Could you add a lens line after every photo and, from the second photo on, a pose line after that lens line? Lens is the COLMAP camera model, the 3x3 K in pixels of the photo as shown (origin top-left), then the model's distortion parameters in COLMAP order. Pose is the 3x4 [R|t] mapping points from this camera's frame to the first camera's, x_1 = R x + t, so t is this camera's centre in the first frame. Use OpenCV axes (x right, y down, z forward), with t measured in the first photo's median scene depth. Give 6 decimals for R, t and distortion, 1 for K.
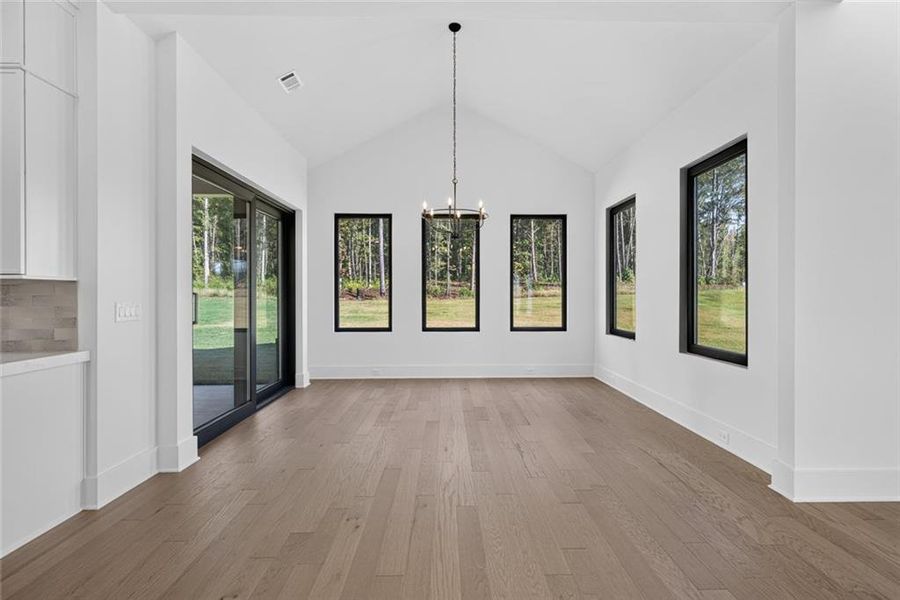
lens RADIAL K [[409.8, 0, 454.3], [0, 409.8, 293.7], [0, 0, 1]] dist [0.000298, 0.000031]
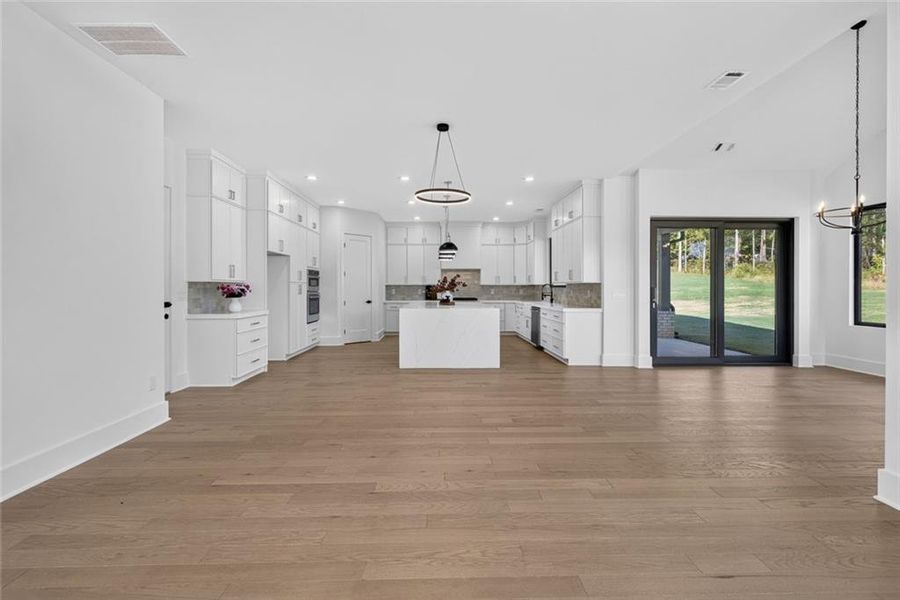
lens RADIAL K [[407.4, 0, 450.8], [0, 407.4, 289.4], [0, 0, 1]] dist [-0.002643, -0.000089]
pose [[0.005164, 0.005625, -0.999971, 0.802634], [-0.001228, 0.999983, 0.005619, 0.000308], [0.999986, 0.001199, 0.005171, -0.011664]]
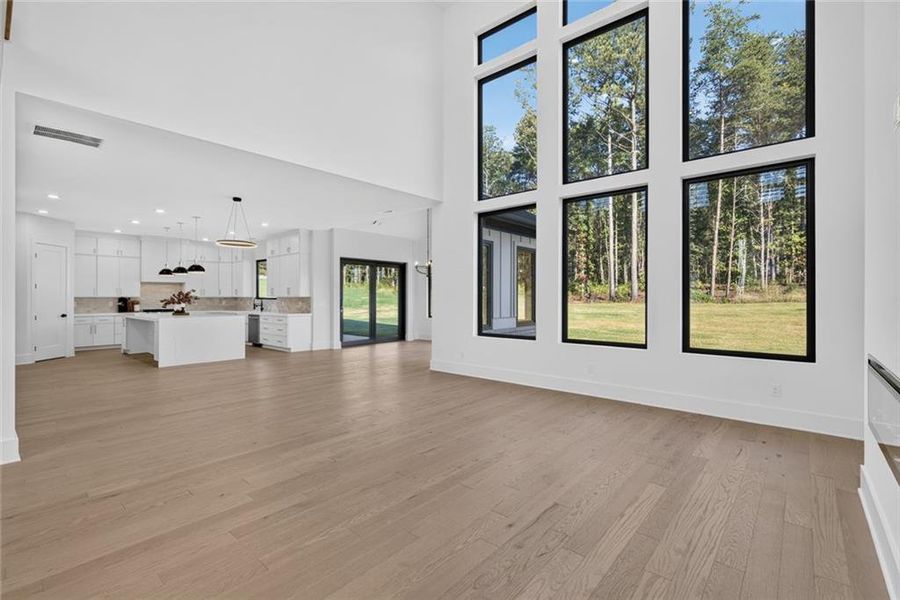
lens RADIAL K [[407.0, 0, 454.5], [0, 407.0, 297.4], [0, 0, 1]] dist [-0.000325, -0.000222]
pose [[0.739954, 0.002083, -0.672655, 1.340362], [-0.000925, 0.999997, 0.002079, -0.015093], [0.672657, -0.000916, 0.739954, -0.498164]]
